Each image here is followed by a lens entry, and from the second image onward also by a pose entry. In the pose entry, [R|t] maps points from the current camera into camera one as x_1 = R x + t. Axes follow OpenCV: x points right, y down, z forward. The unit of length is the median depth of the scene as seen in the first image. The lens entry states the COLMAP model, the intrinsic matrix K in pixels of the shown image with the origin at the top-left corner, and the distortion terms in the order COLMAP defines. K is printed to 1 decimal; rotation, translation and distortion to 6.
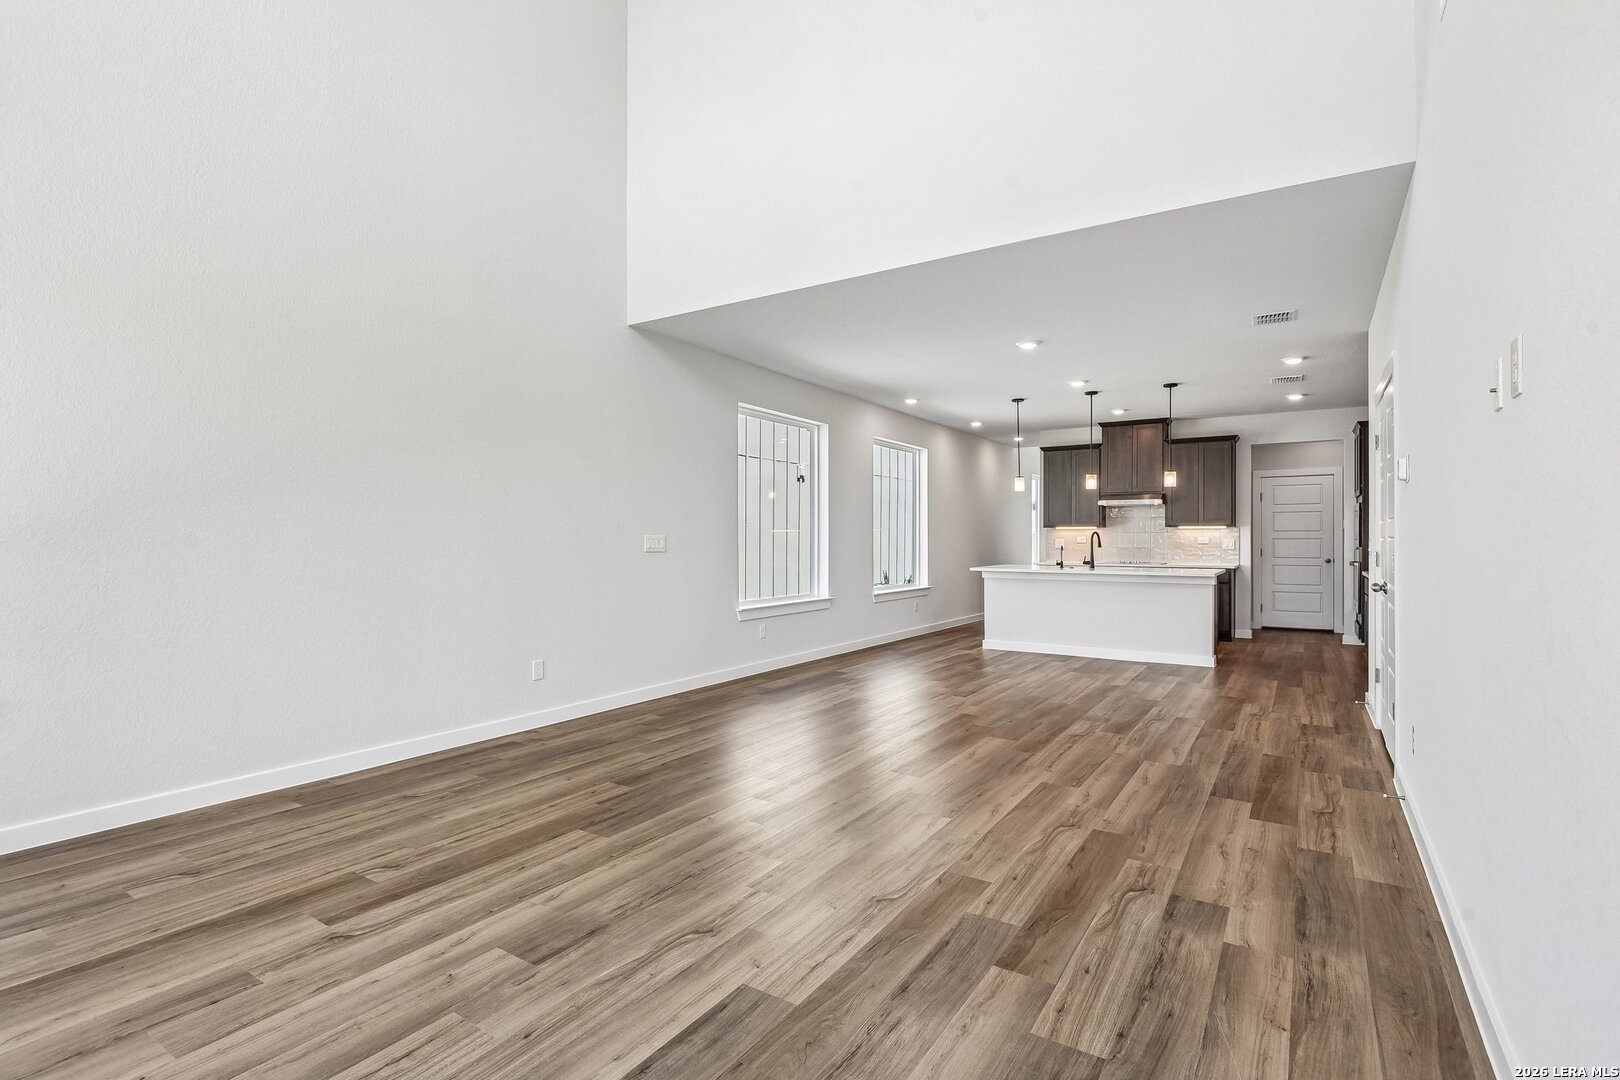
lens RADIAL K [[806.0, 0, 811.6], [0, 806.0, 537.9], [0, 0, 1]] dist [0.023459, -0.002050]
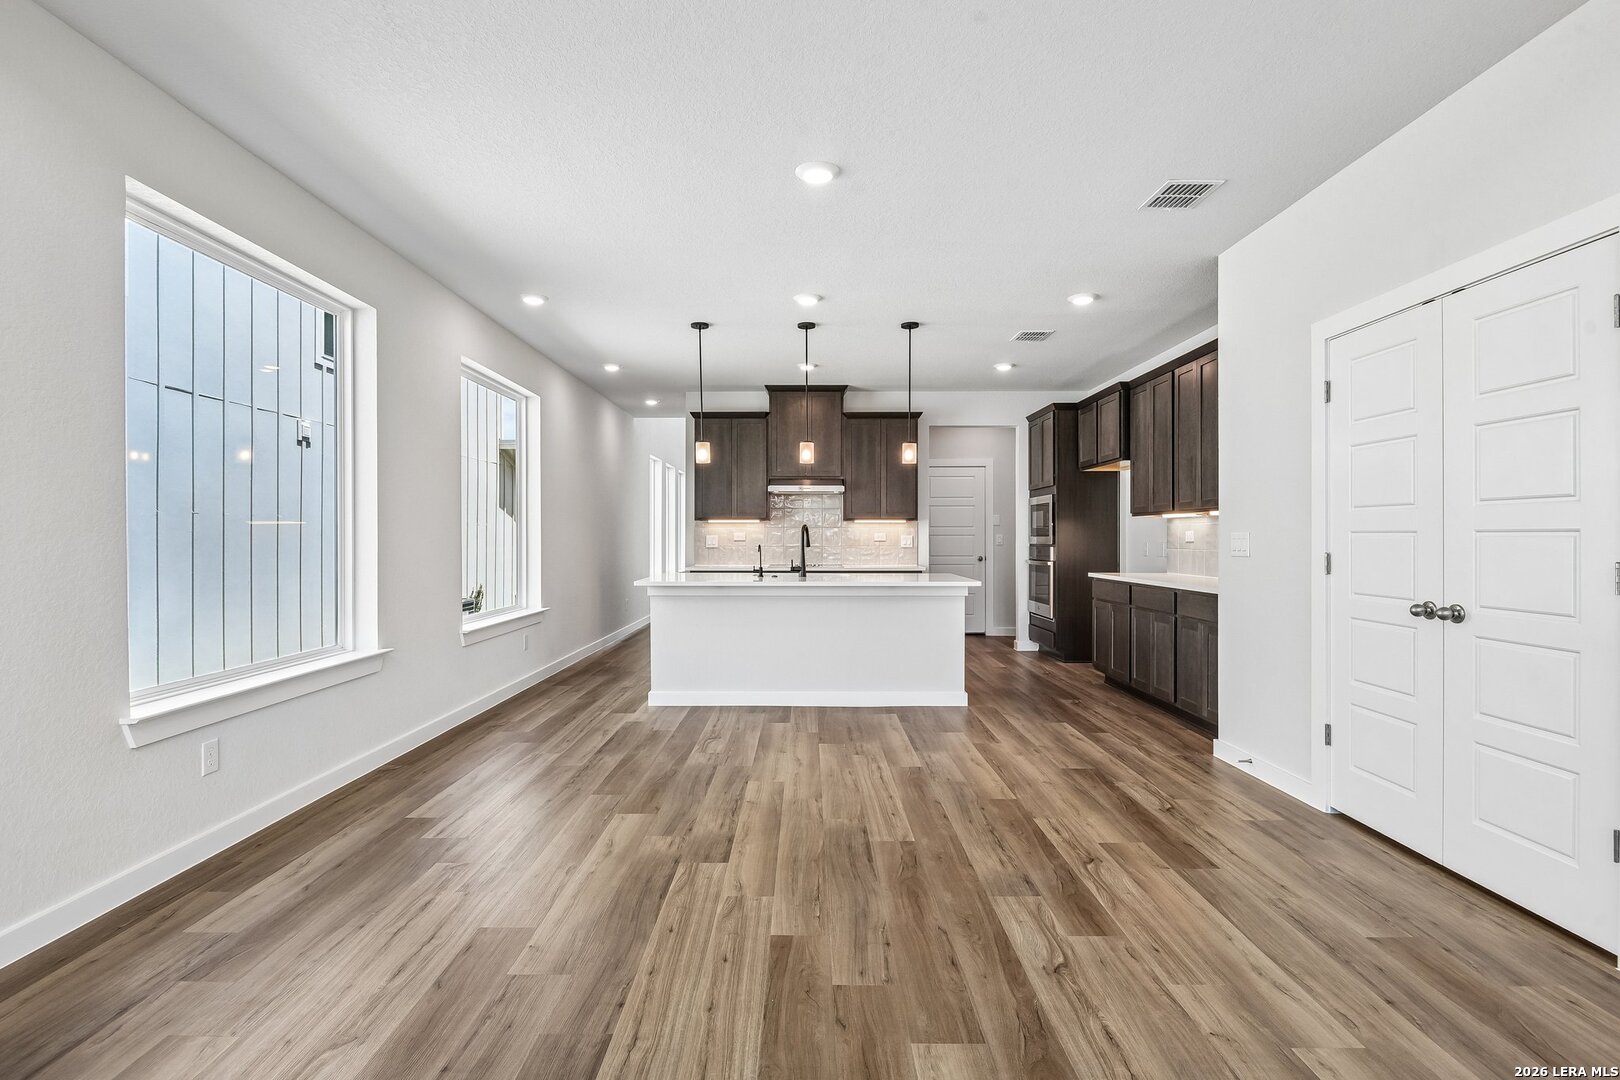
lens RADIAL K [[806.0, 0, 810.6], [0, 806.0, 537.0], [0, 0, 1]] dist [0.023459, -0.002050]
pose [[0.852883, -0.000524, 0.522101, -0.010530], [-0.001790, 0.999991, 0.003928, -0.000189], [-0.522098, -0.004284, 0.852874, 0.327468]]
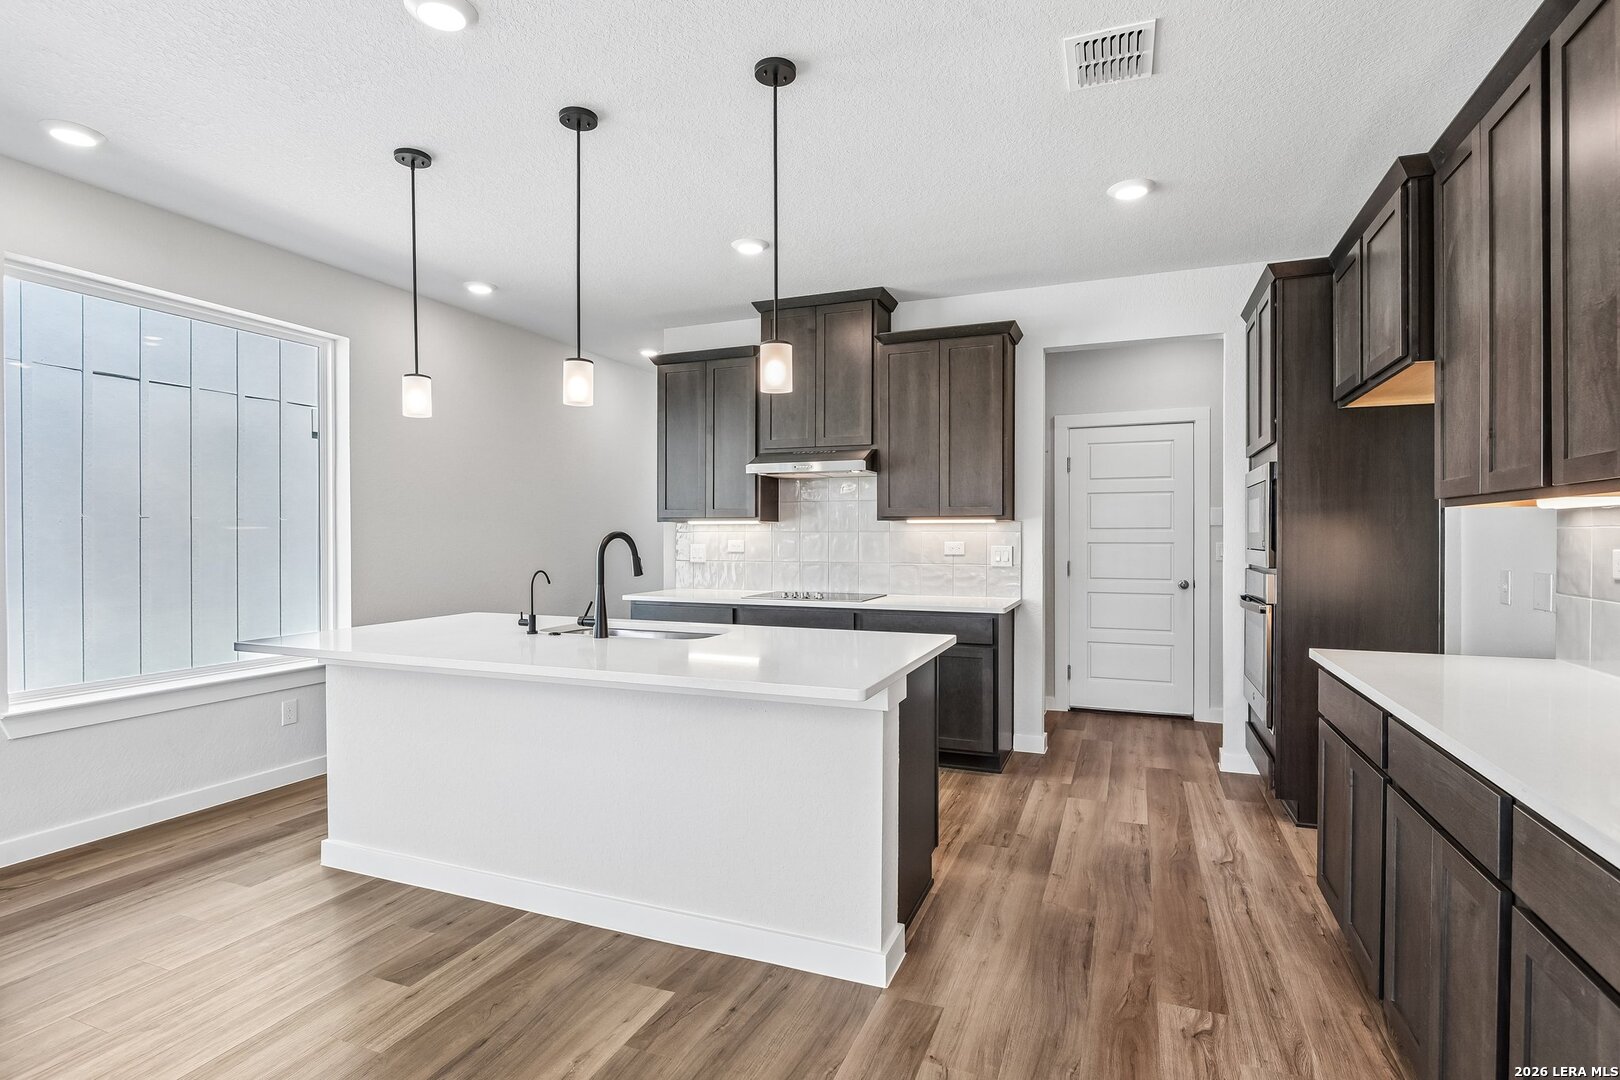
lens RADIAL K [[818.6, 0, 793.2], [0, 818.6, 538.4], [0, 0, 1]] dist [0.000864, -0.004557]
pose [[0.987808, -0.000509, 0.155674, 0.311111], [-0.000888, 0.999960, 0.008905, -0.006959], [-0.155672, -0.008934, 0.987768, 0.530640]]
